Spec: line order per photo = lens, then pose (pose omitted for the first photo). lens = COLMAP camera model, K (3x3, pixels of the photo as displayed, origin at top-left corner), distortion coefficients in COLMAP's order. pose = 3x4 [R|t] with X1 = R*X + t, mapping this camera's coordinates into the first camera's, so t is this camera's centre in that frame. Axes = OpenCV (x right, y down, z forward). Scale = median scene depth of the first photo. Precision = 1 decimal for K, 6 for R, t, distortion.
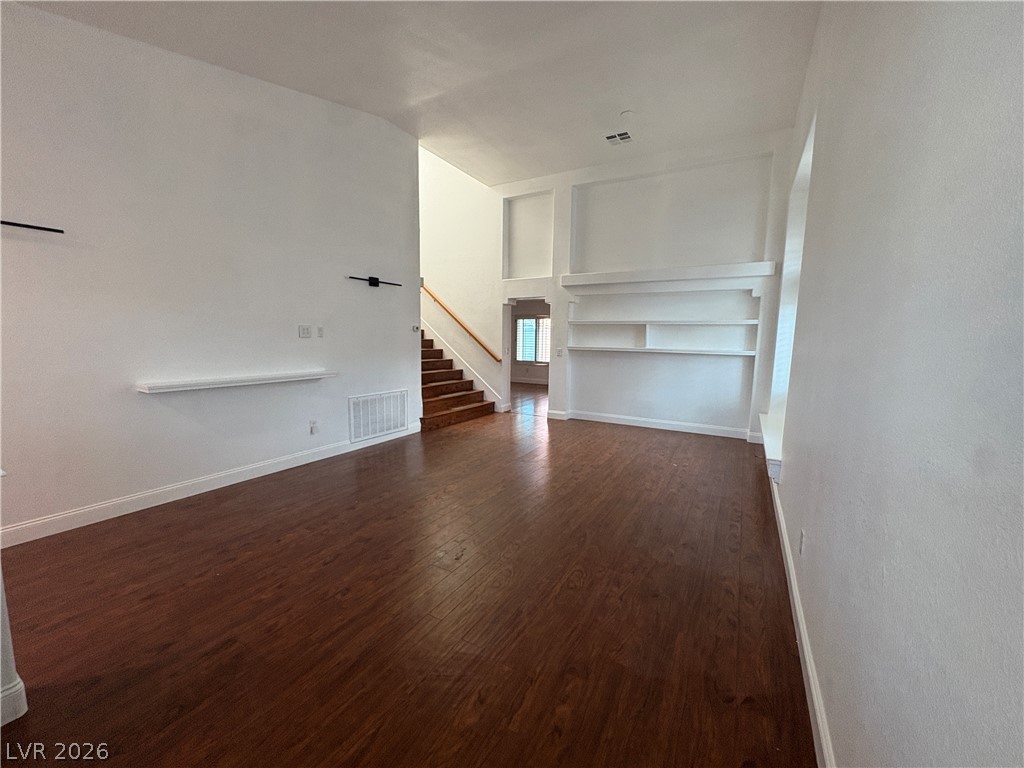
lens RADIAL K [[411.1, 0, 513.5], [0, 411.1, 386.9], [0, 0, 1]] dist [0.002601, -0.000212]
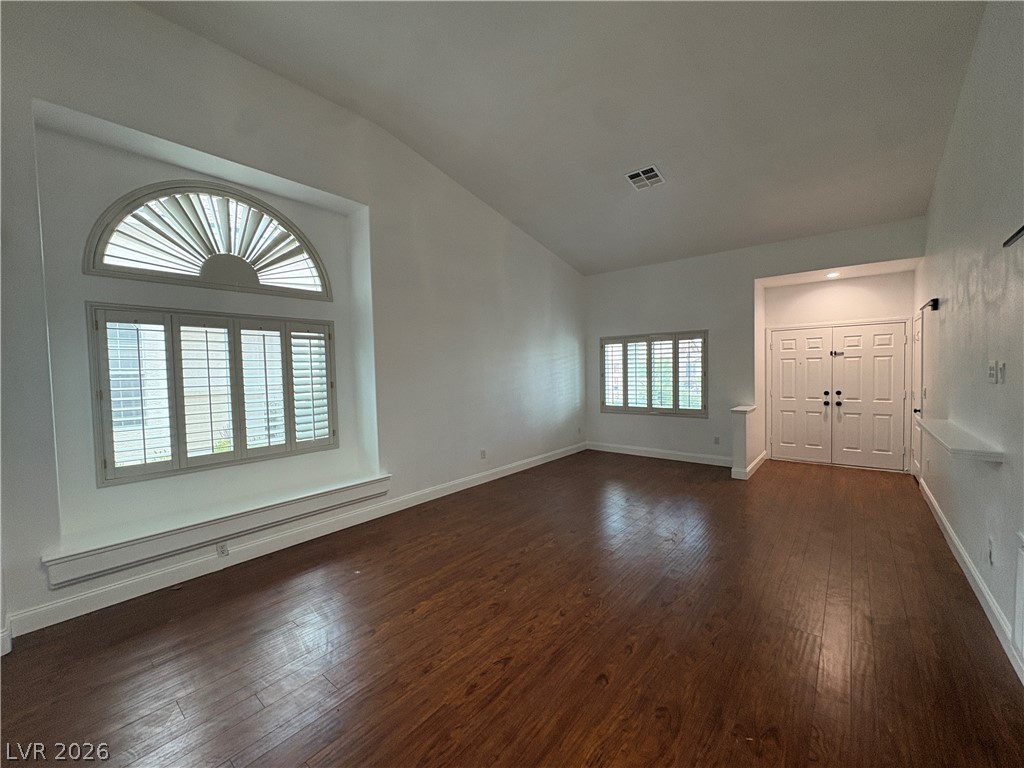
lens RADIAL K [[411.1, 0, 513.5], [0, 411.1, 386.9], [0, 0, 1]] dist [0.002601, -0.000212]
pose [[-0.985088, 0.003263, 0.172023, 0.028780], [0.032298, 0.985553, 0.166261, -0.256241], [-0.168995, 0.169338, -0.970961, 1.866239]]
